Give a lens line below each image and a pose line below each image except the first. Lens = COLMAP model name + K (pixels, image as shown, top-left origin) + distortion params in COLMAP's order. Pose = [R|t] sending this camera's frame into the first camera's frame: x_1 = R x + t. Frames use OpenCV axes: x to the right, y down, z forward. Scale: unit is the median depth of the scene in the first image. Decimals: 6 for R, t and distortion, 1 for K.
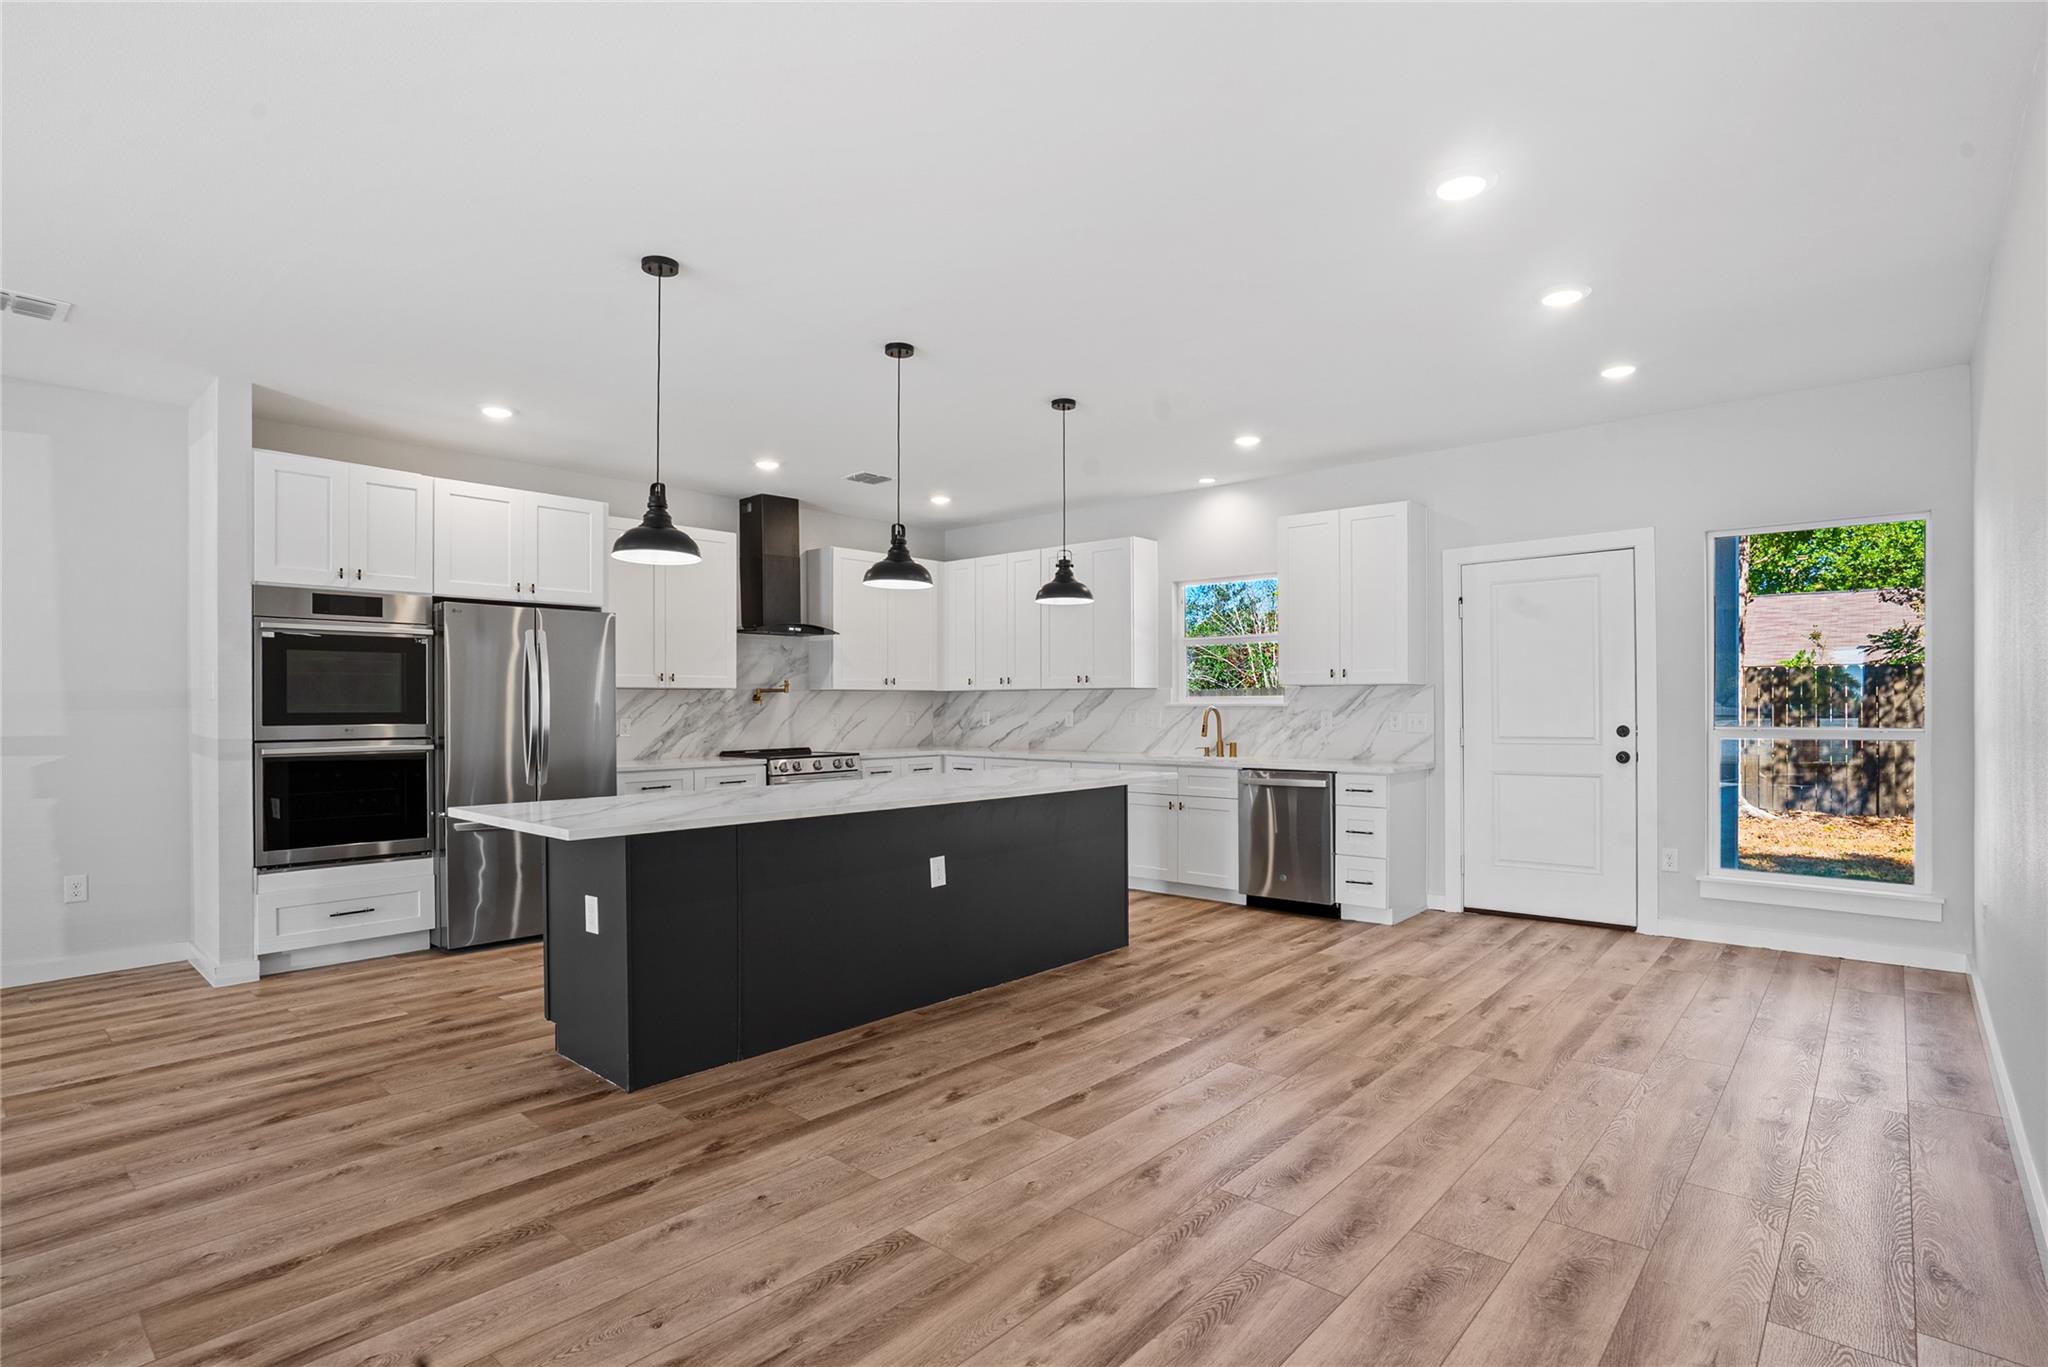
lens RADIAL K [[954.4, 0, 1020.0], [0, 954.4, 715.6], [0, 0, 1]] dist [-0.022171, 0.007403]
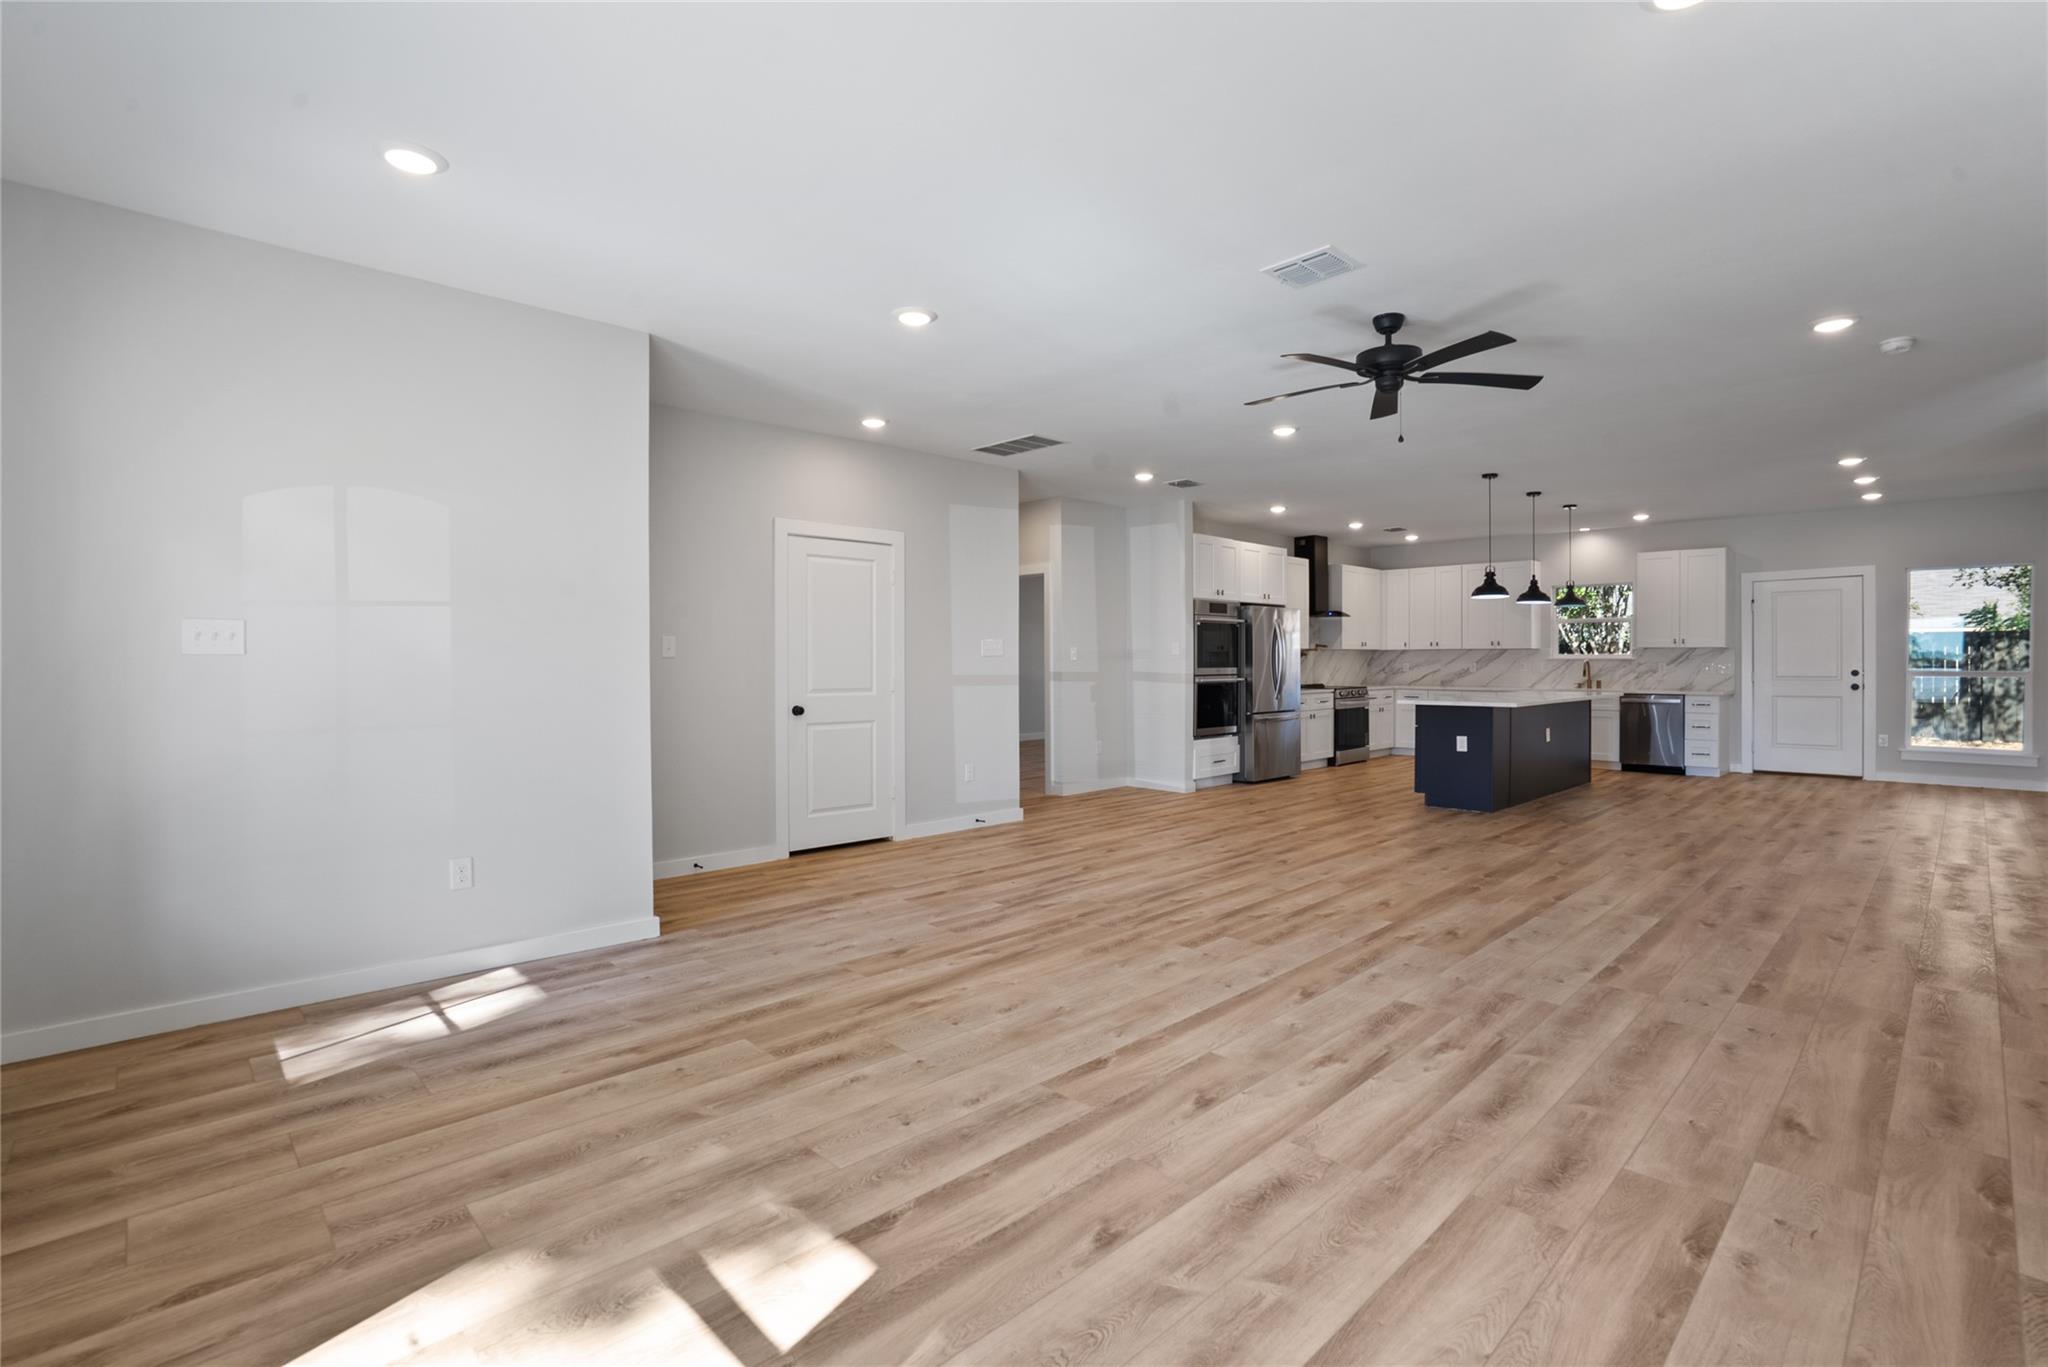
lens RADIAL K [[954.4, 0, 1010.6], [0, 954.4, 682.3], [0, 0, 1]] dist [-0.022171, 0.007403]
pose [[0.998811, 0.001044, -0.048733, -0.758601], [-0.000441, 0.999923, 0.012375, 0.011294], [0.048742, -0.012339, 0.998735, -0.758474]]
